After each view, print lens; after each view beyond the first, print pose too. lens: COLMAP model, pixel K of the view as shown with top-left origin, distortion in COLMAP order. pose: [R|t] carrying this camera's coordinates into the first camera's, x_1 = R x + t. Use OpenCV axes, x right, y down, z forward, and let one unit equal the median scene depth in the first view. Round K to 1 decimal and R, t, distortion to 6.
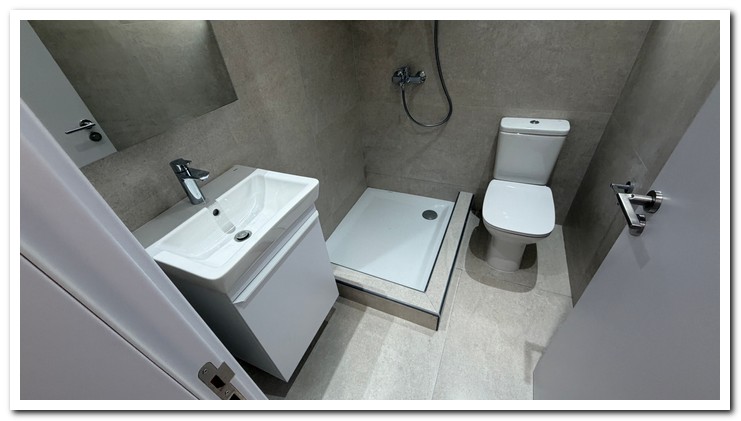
lens RADIAL K [[279.5, 0, 370.9], [0, 279.5, 211.8], [0, 0, 1]] dist [-0.001079, 0.000392]
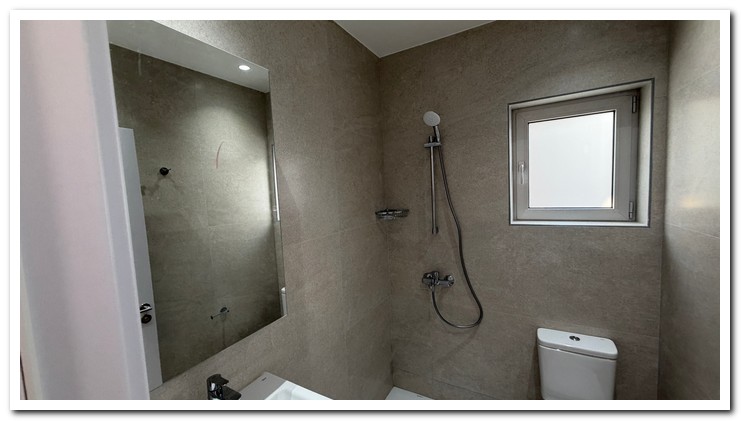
lens RADIAL K [[279.5, 0, 370.0], [0, 279.5, 210.4], [0, 0, 1]] dist [-0.001079, 0.000392]
pose [[0.994569, 0.041387, -0.095494, -0.035602], [-0.086551, 0.838460, -0.538046, -0.105627], [0.057800, 0.543389, 0.837489, -0.075544]]
